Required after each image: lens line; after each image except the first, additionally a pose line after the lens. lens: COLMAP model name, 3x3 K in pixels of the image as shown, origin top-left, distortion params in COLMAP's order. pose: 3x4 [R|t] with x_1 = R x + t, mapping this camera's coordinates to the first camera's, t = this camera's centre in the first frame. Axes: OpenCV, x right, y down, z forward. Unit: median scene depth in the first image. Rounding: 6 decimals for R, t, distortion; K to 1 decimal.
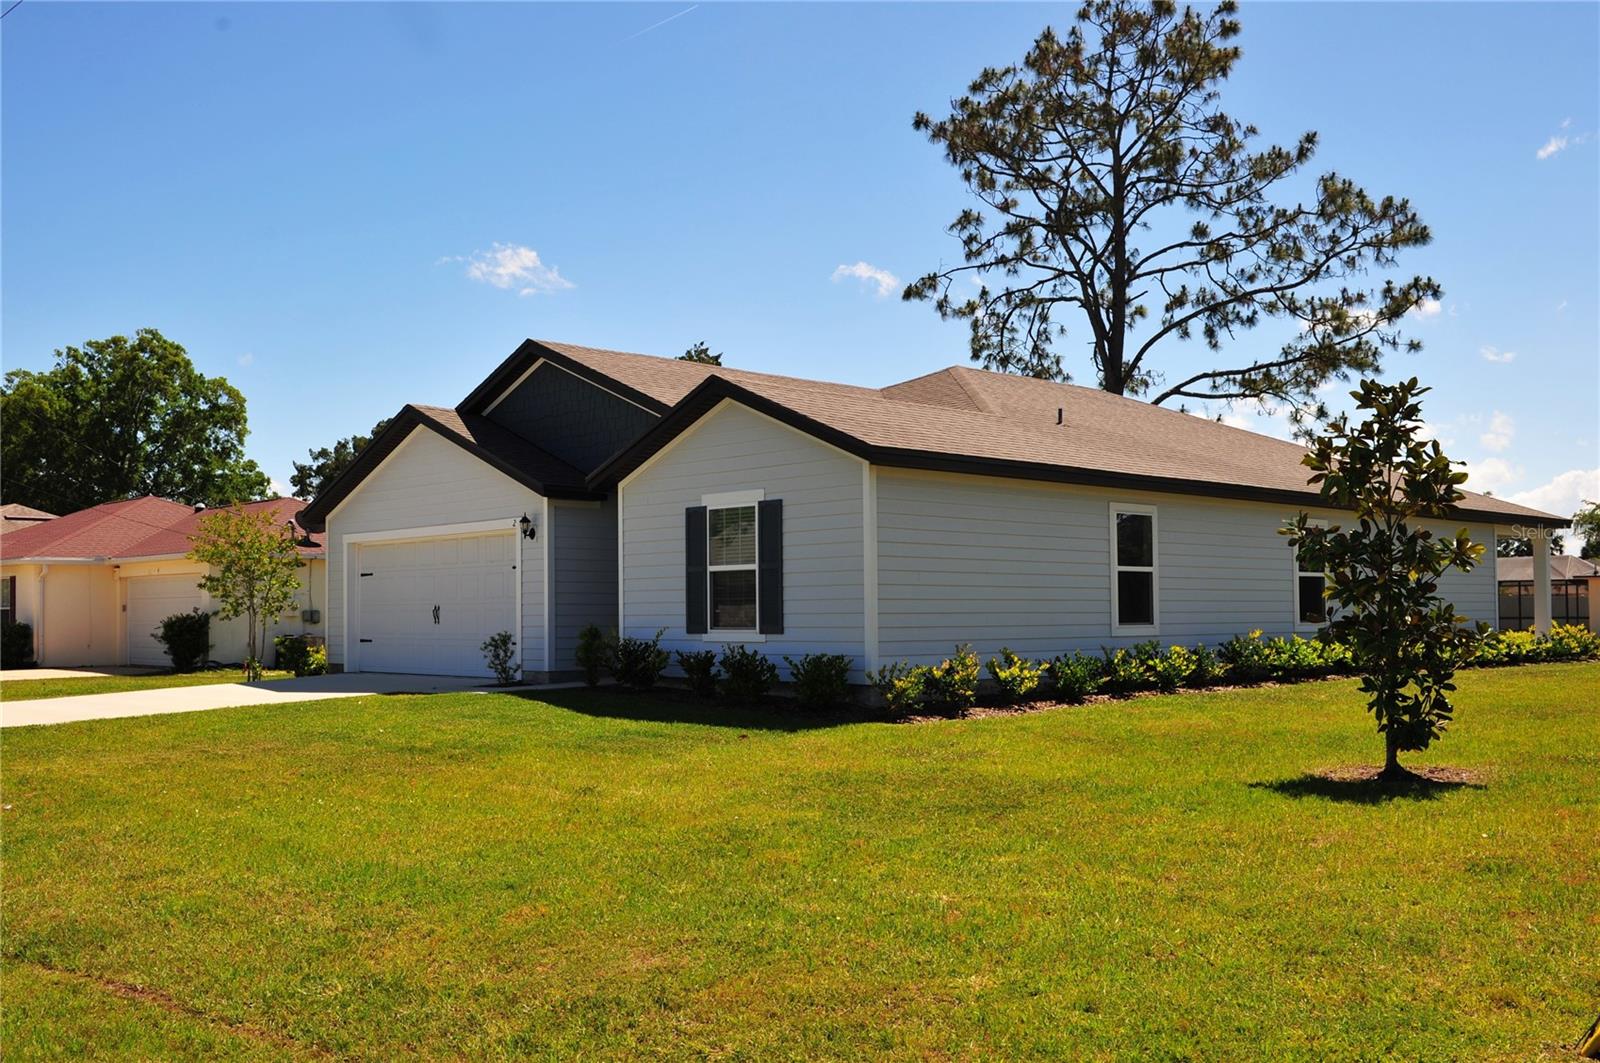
lens RADIAL K [[1439.2, 0, 765.7], [0, 1439.2, 532.7], [0, 0, 1]] dist [0.005539, 0.002883]
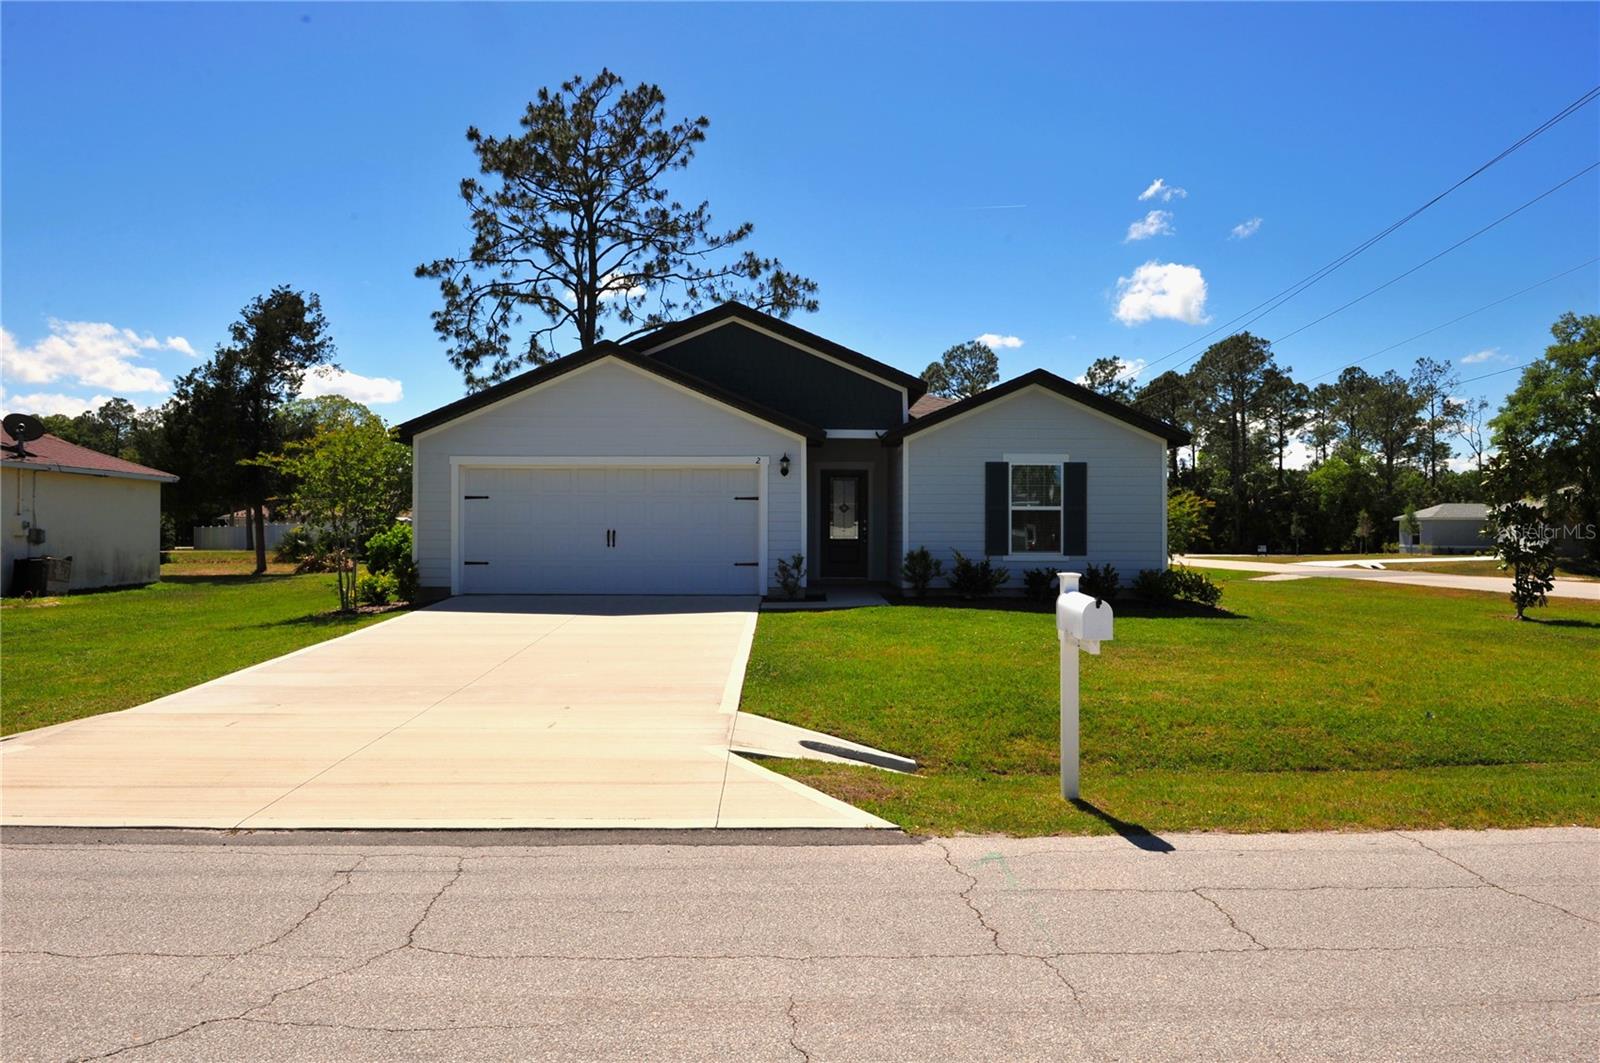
lens RADIAL K [[1083.0, 0, 796.0], [0, 1083.0, 528.7], [0, 0, 1]] dist [-0.096637, 0.000123]
pose [[0.669954, 0.015135, 0.742249, -0.921993], [-0.049371, 0.998487, 0.024203, 0.029303], [-0.740759, -0.052861, 0.669687, 0.452875]]
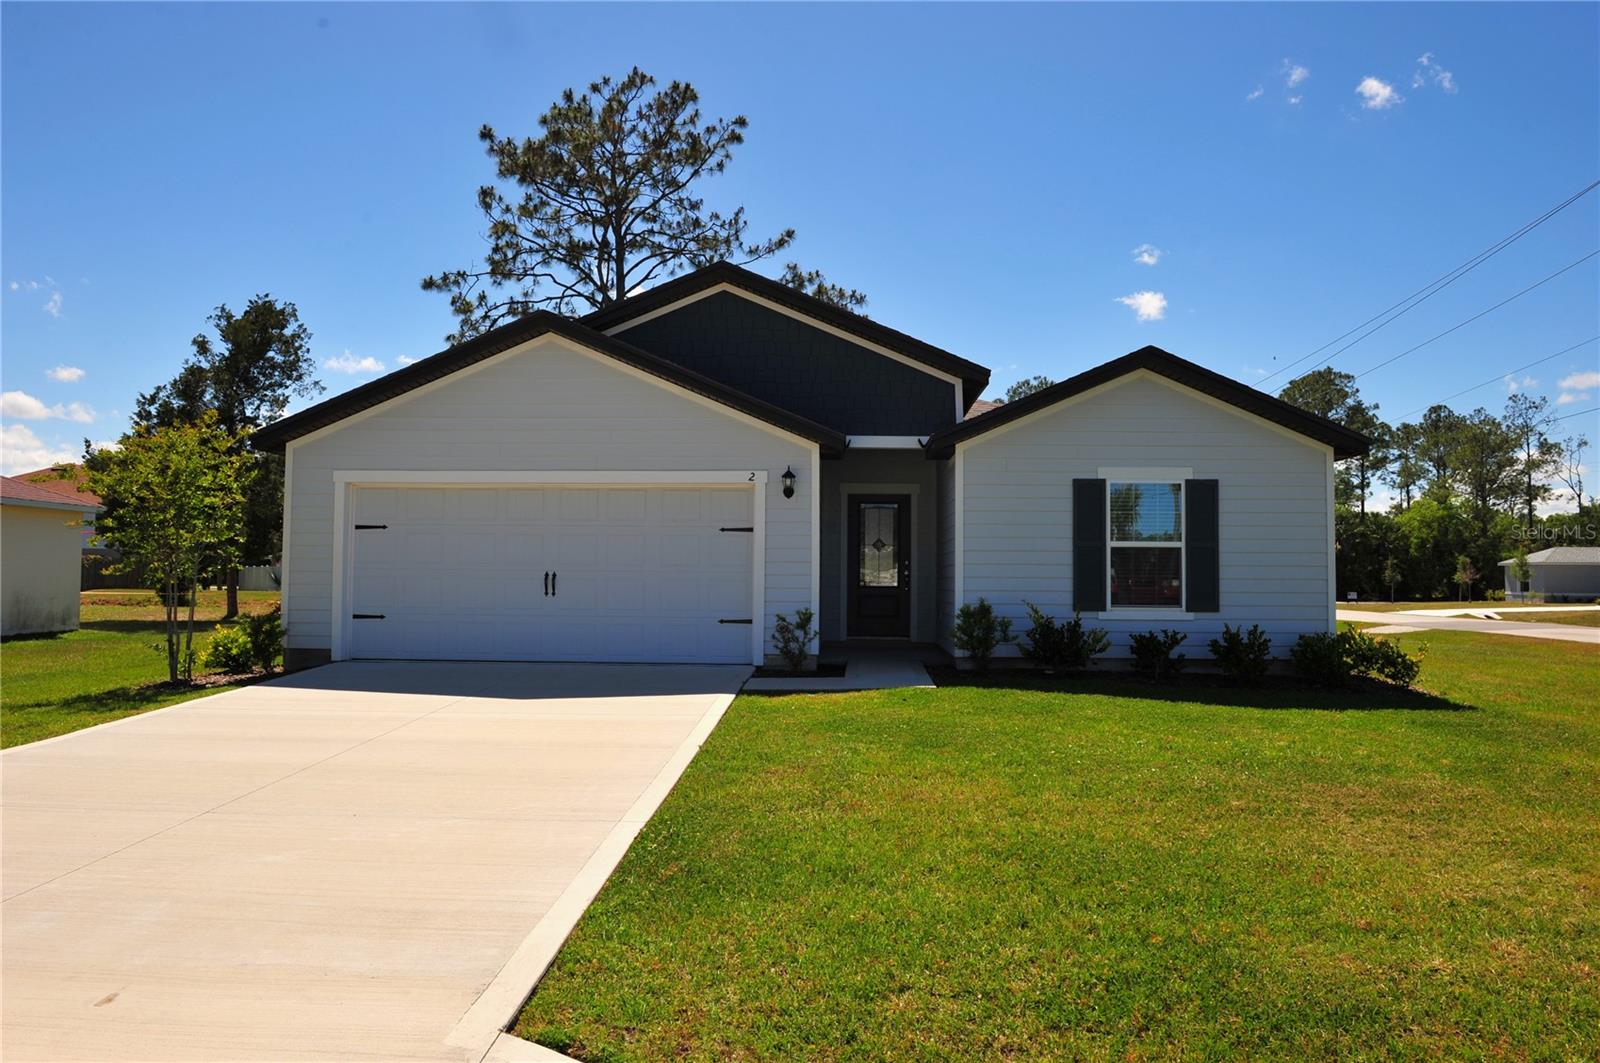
lens RADIAL K [[1067.8, 0, 803.4], [0, 1067.8, 510.1], [0, 0, 1]] dist [-0.049367, -0.001231]
pose [[0.708496, 0.059749, 0.703181, -0.676195], [-0.053699, 0.998085, -0.030702, 0.034461], [-0.703669, -0.016008, 0.710347, 0.624687]]
